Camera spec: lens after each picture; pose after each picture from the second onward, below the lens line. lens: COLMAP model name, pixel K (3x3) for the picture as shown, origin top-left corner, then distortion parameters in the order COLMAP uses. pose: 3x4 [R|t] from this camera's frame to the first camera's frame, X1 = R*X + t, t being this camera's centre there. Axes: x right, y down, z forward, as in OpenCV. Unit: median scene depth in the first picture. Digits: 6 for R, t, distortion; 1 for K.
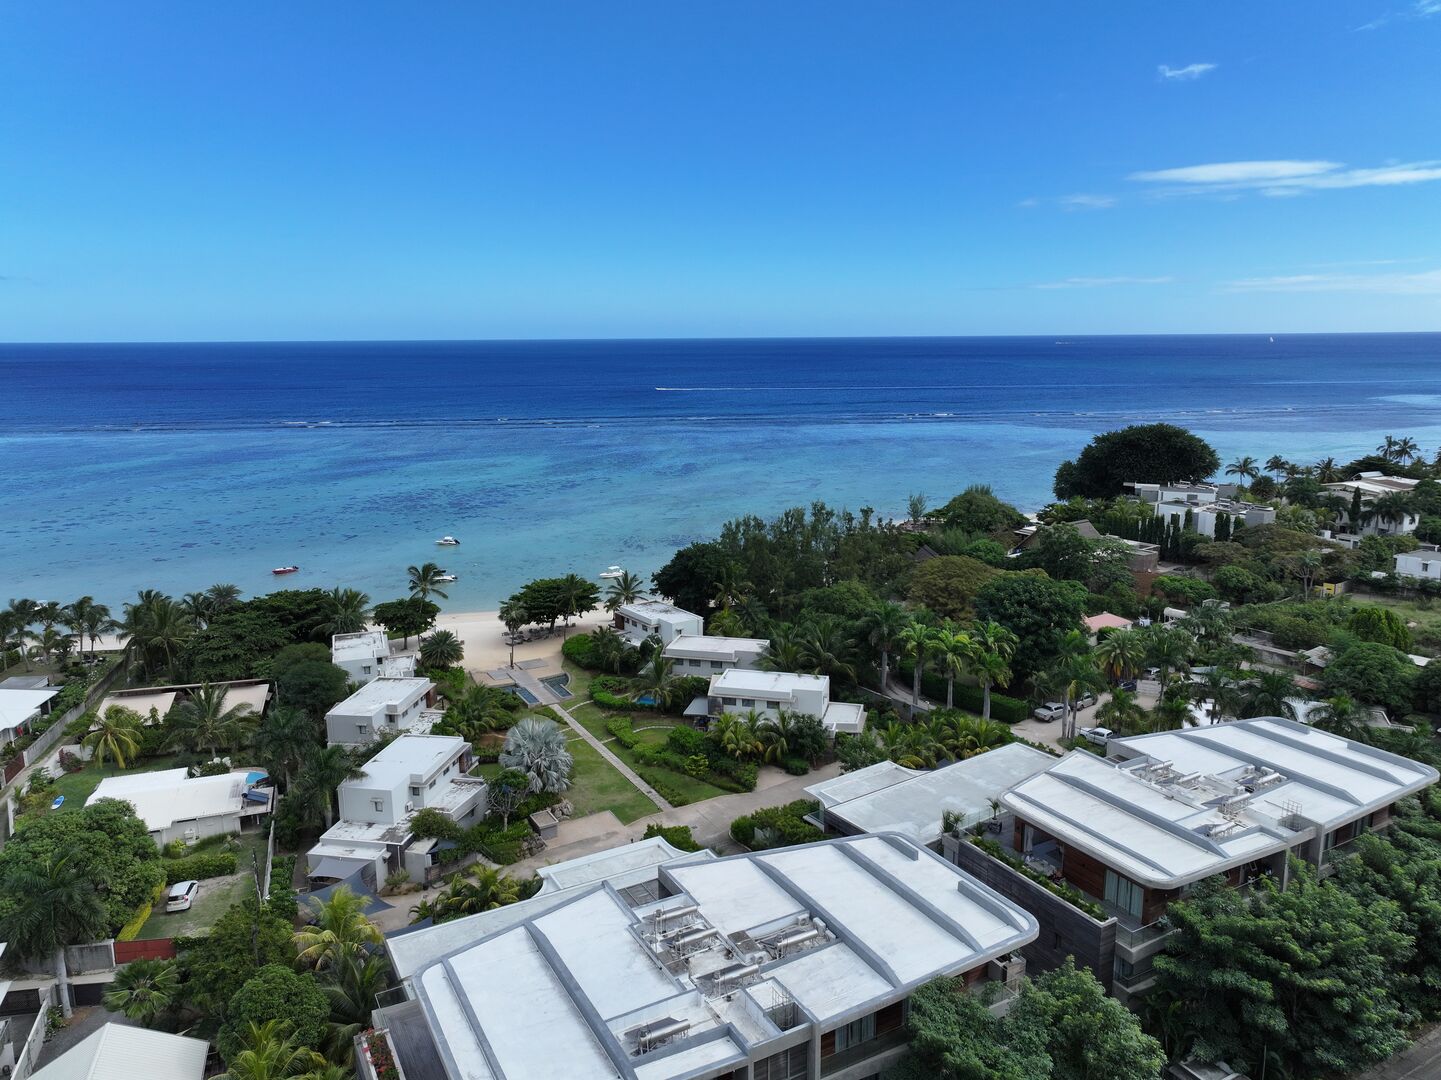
lens RADIAL K [[986.8, 0, 720.5], [0, 986.8, 540.0], [0, 0, 1]] dist [0.008194, 0.004732]
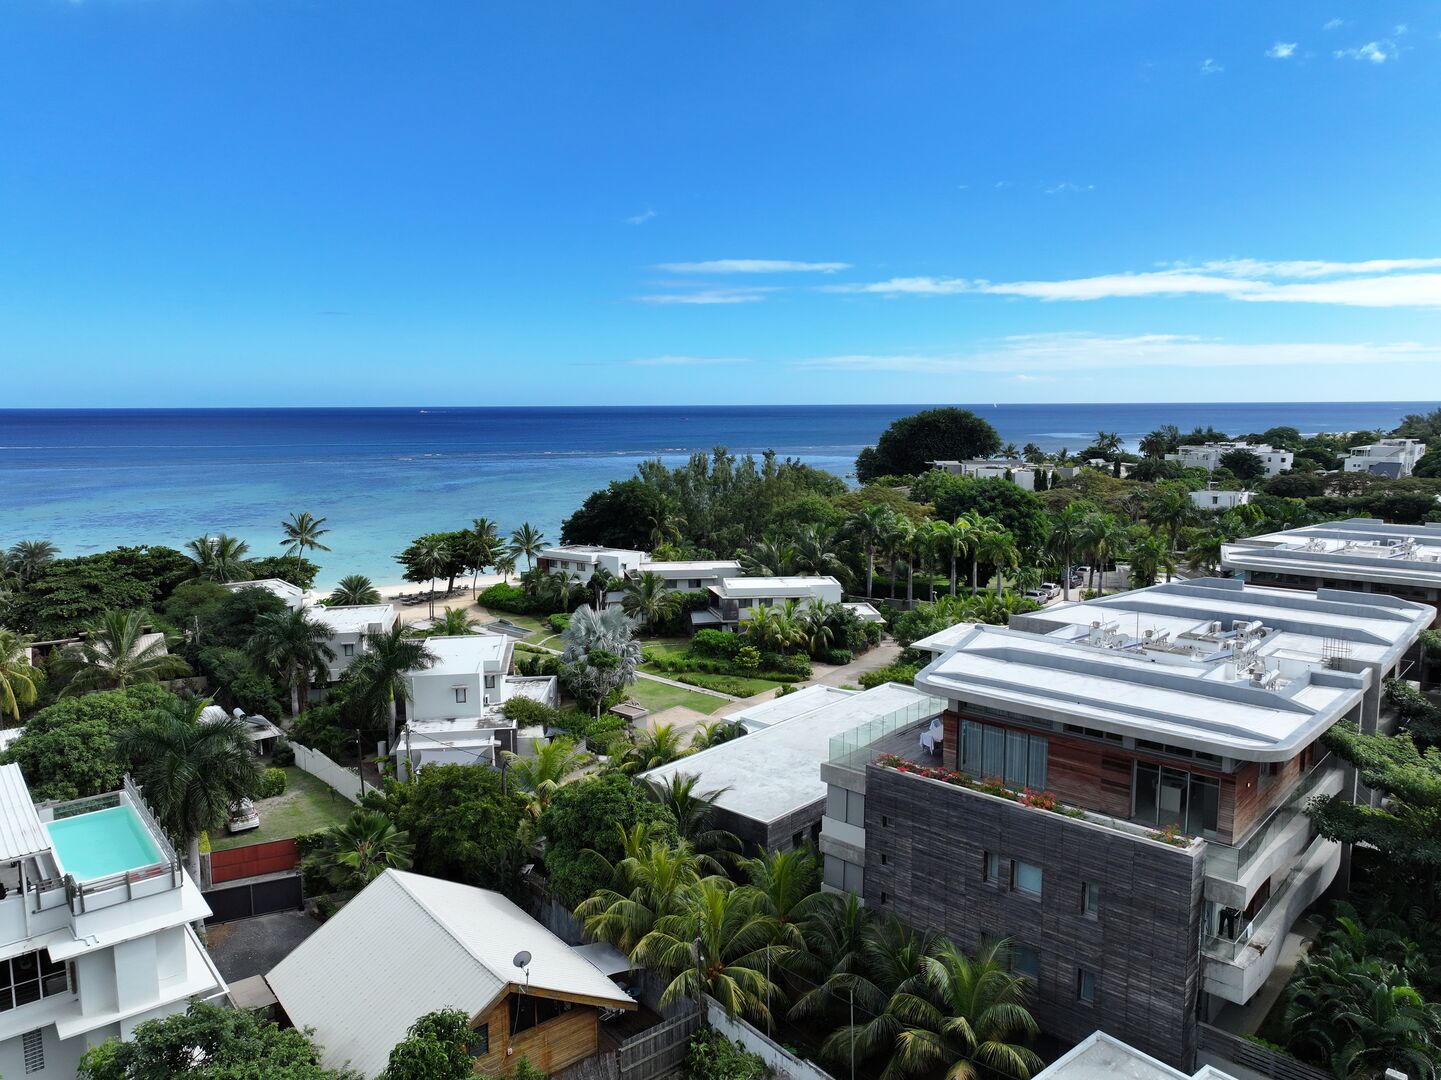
lens RADIAL K [[986.8, 0, 720.5], [0, 986.8, 540.0], [0, 0, 1]] dist [0.008194, 0.004732]
pose [[0.951763, -0.041144, 0.304062, -0.232336], [0.059047, 0.997006, -0.049916, 0.118262], [-0.301098, 0.065462, 0.951344, 0.097245]]
